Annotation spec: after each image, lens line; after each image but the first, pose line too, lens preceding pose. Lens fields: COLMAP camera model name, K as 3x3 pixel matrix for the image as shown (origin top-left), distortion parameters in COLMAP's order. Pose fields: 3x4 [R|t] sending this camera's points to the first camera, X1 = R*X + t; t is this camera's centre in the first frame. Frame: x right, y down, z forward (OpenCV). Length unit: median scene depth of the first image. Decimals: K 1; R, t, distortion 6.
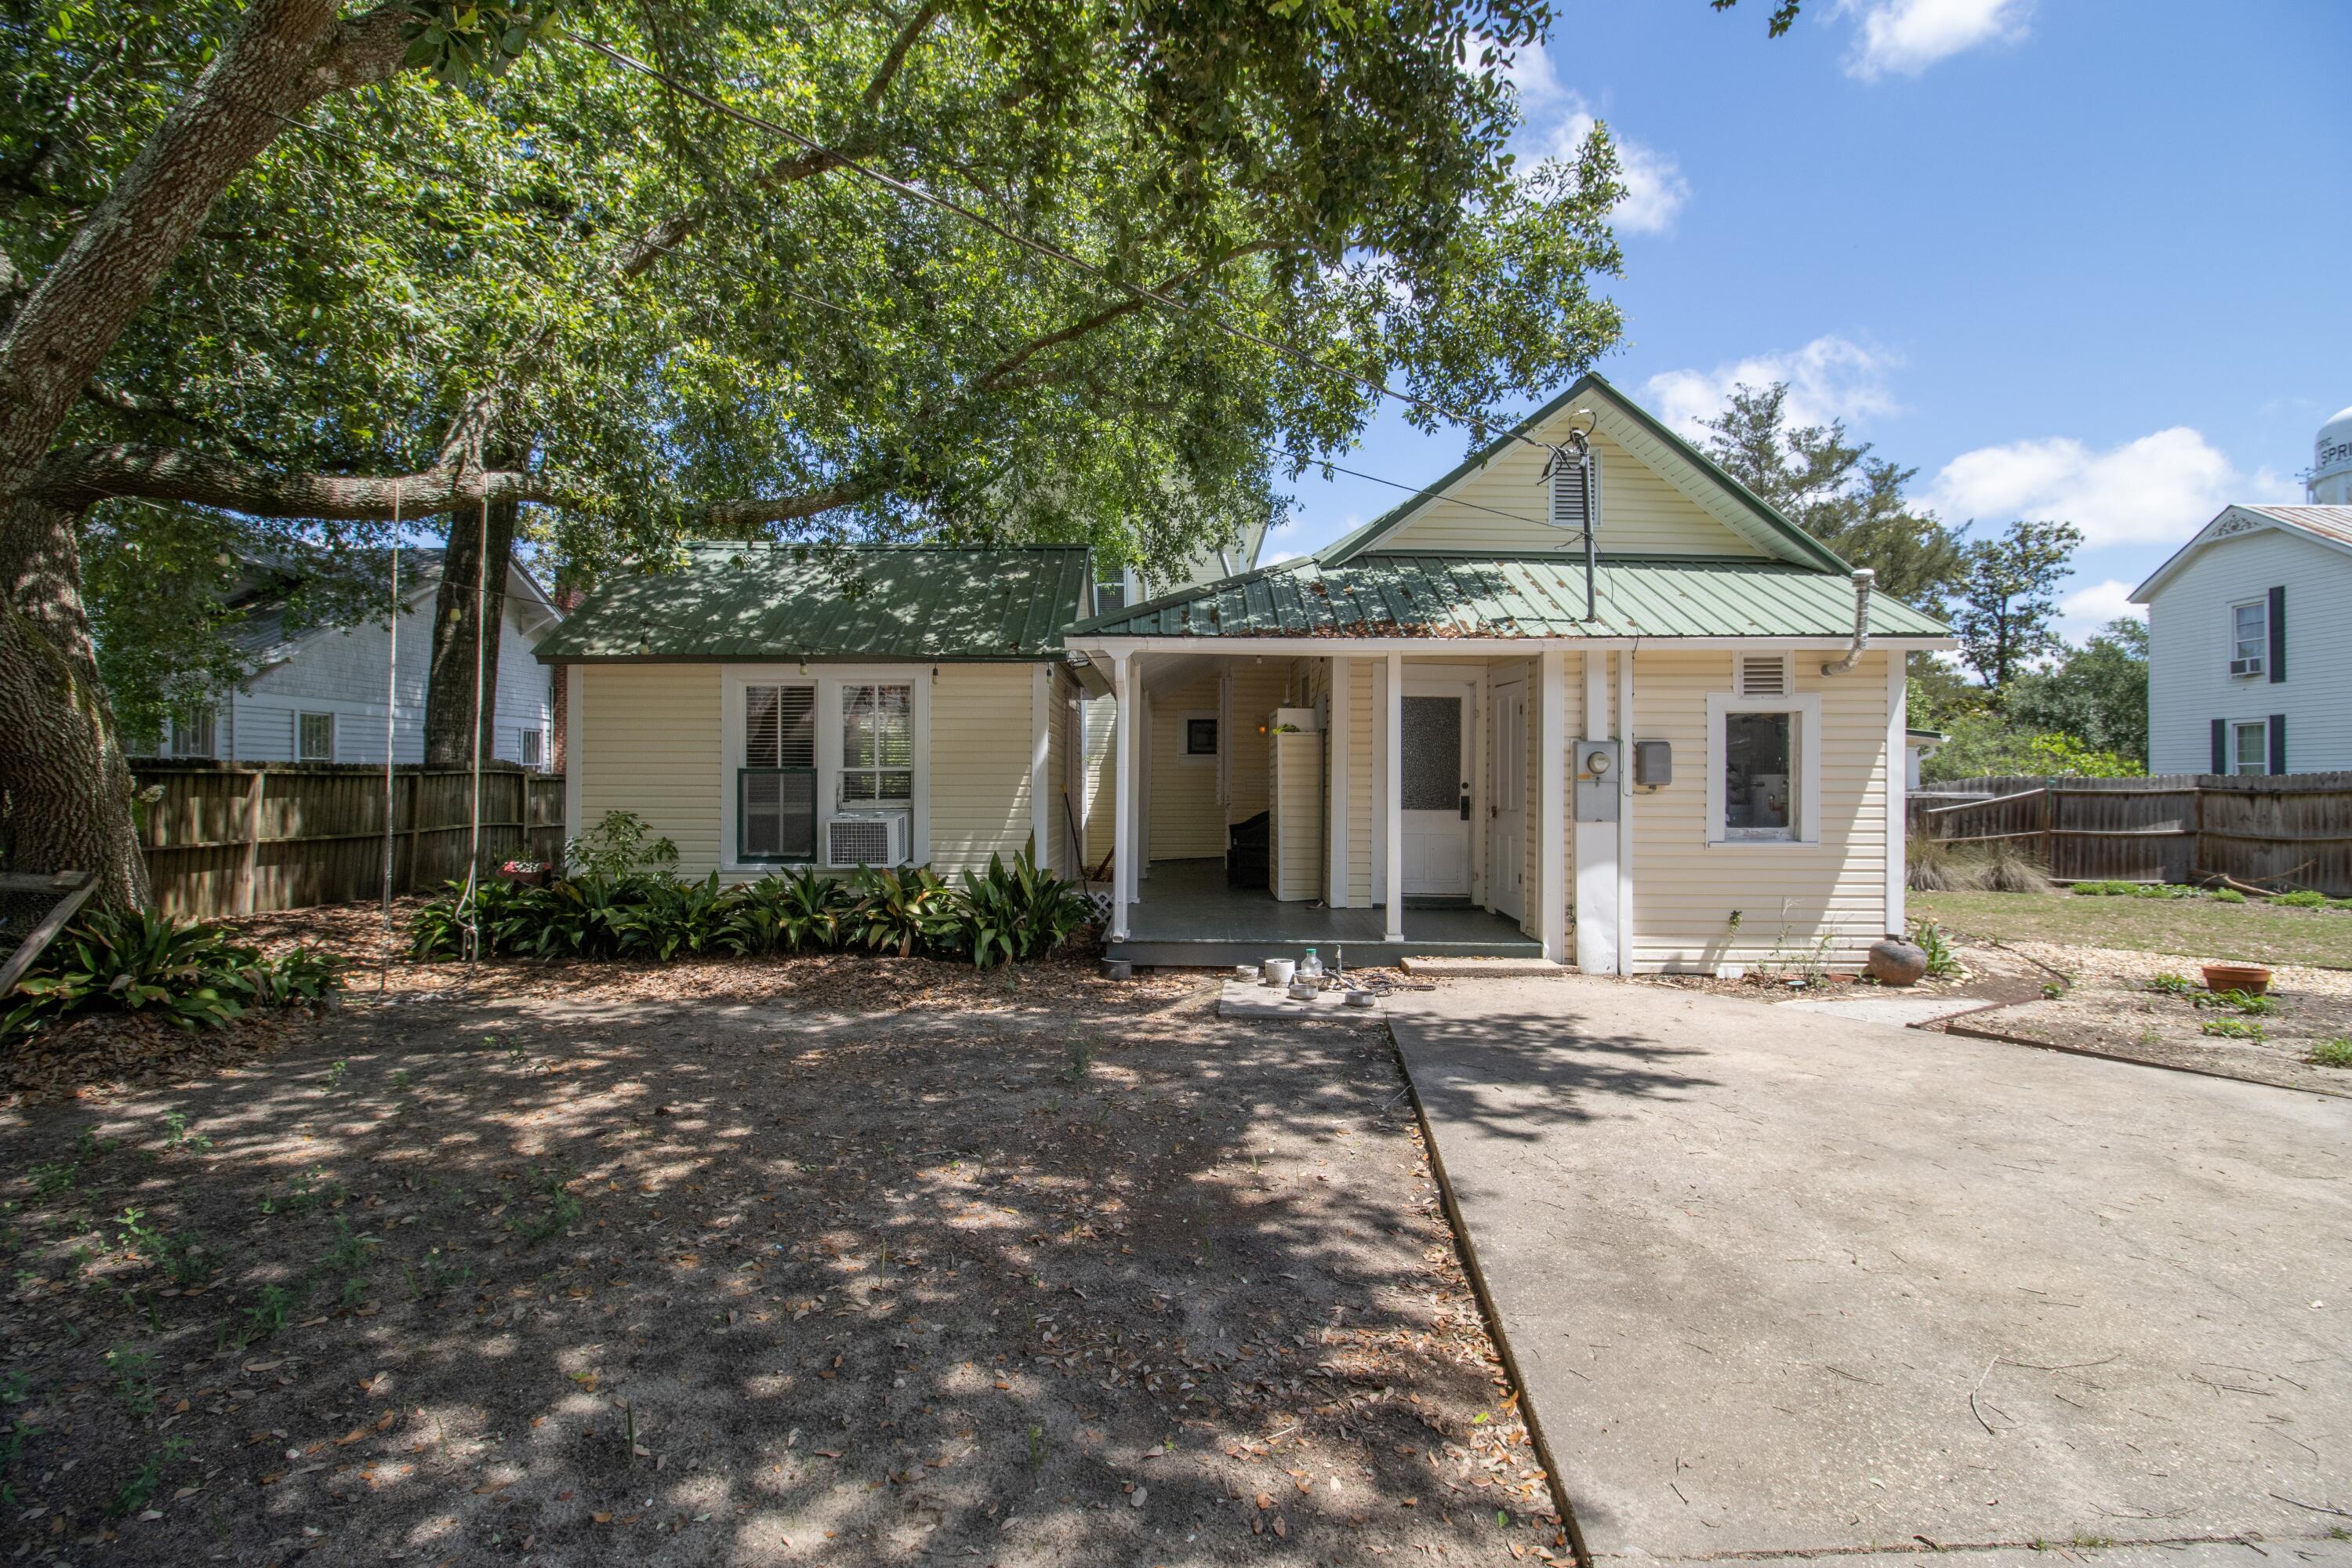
lens RADIAL K [[1094.2, 0, 1182.4], [0, 1094.2, 773.2], [0, 0, 1]] dist [-0.001902, -0.011618]
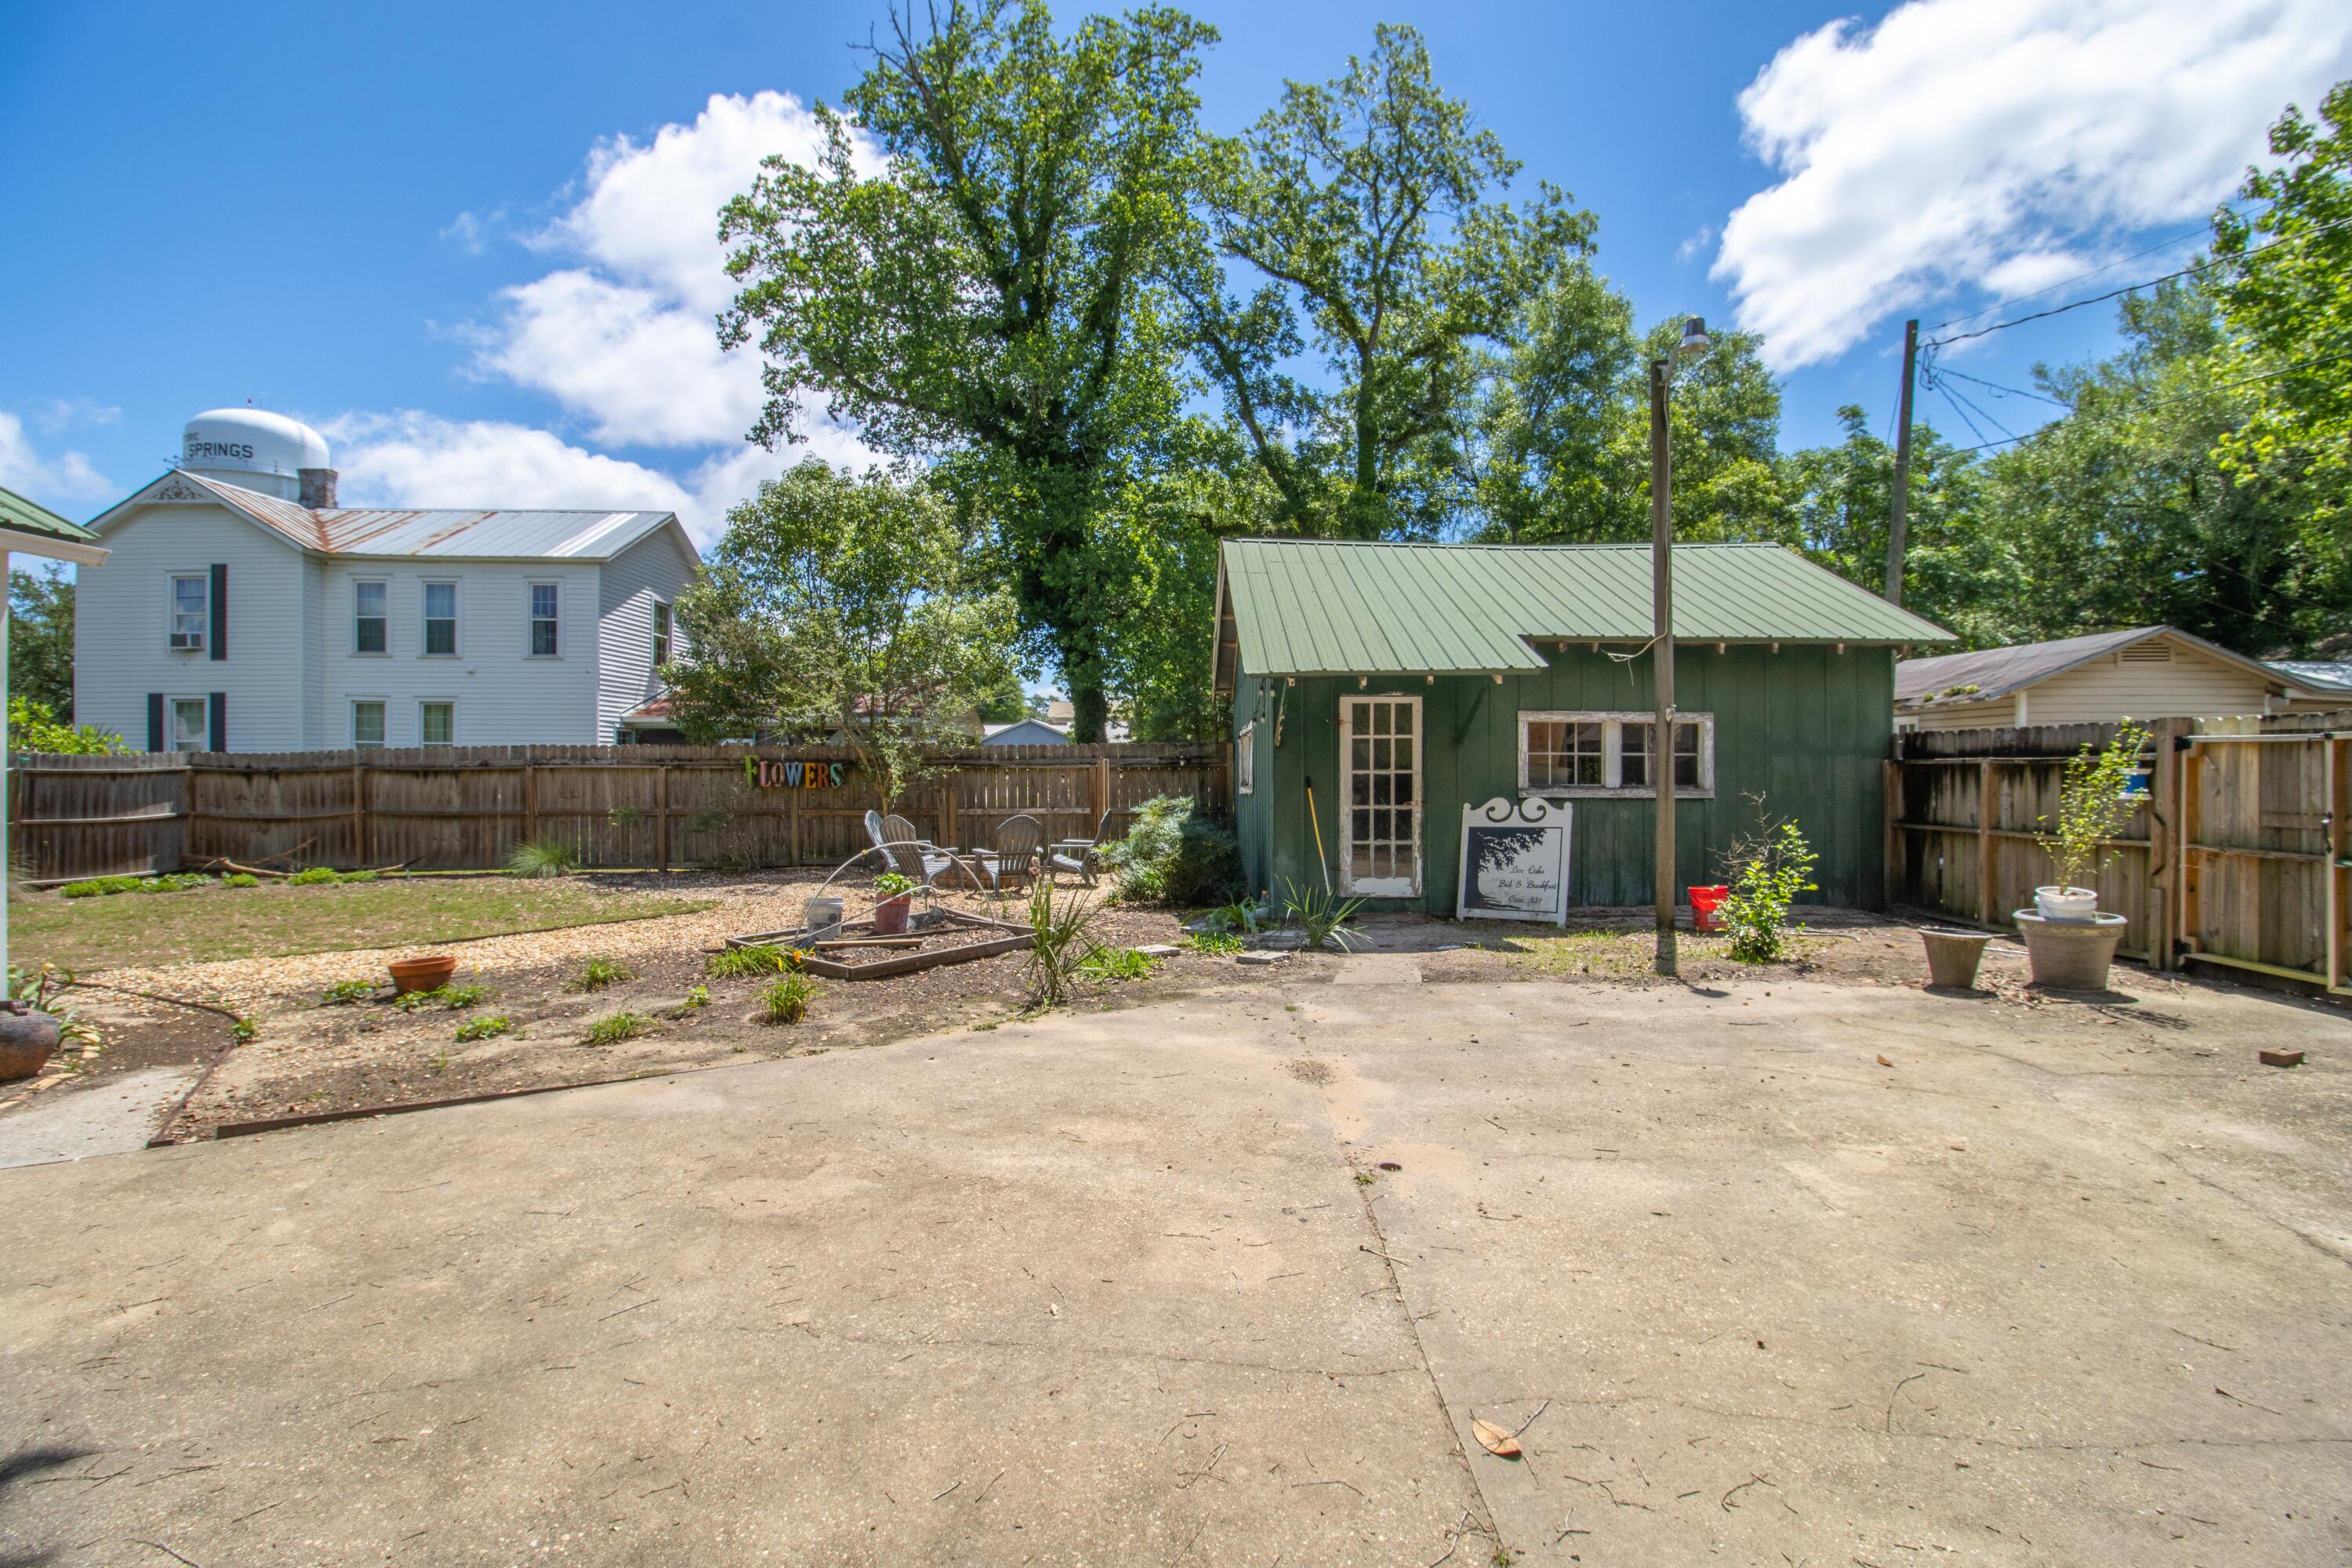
lens RADIAL K [[1094.2, 0, 1182.4], [0, 1094.2, 773.2], [0, 0, 1]] dist [-0.001902, -0.011618]
pose [[-0.002722, -0.009666, 0.999950, 0.026298], [-0.010416, 0.999899, 0.009637, 0.002738], [-0.999942, -0.010389, -0.002822, 0.249696]]
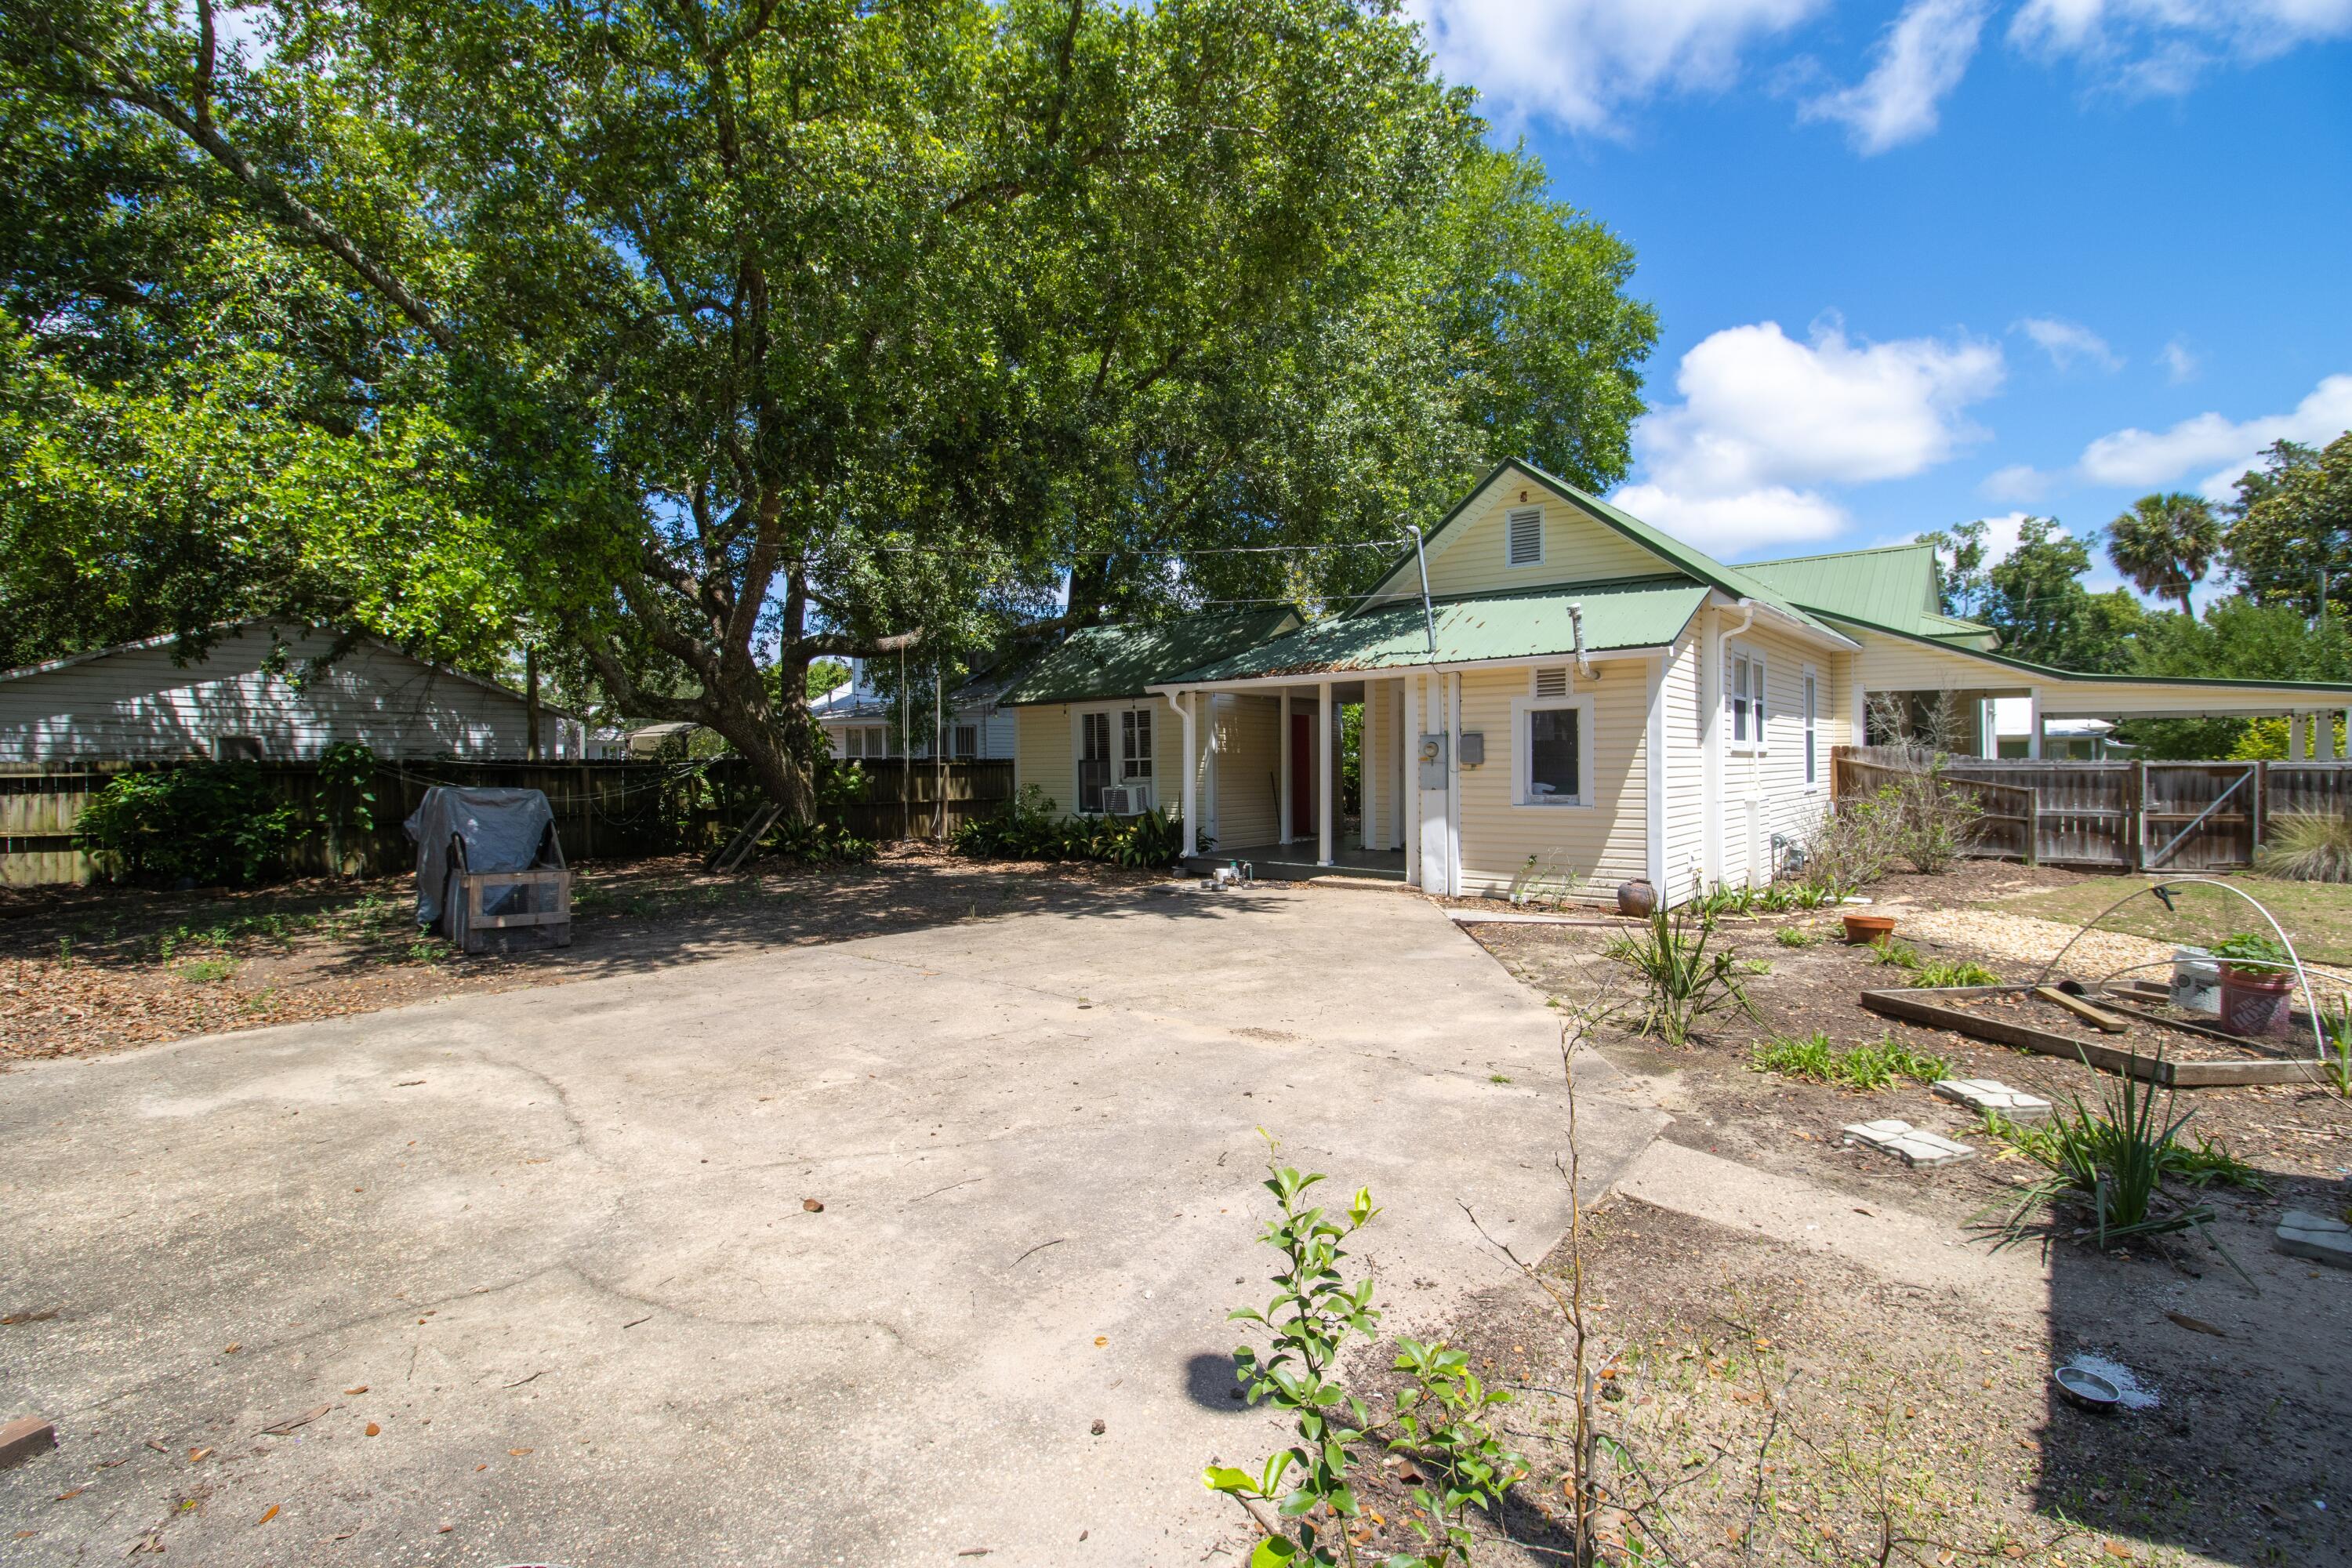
lens RADIAL K [[1094.2, 0, 1182.4], [0, 1094.2, 773.2], [0, 0, 1]] dist [-0.001902, -0.011618]
pose [[0.769496, -0.006501, -0.638619, 0.855944], [0.018504, 0.999755, 0.012120, -0.001646], [0.638384, -0.021144, 0.769428, -0.276835]]
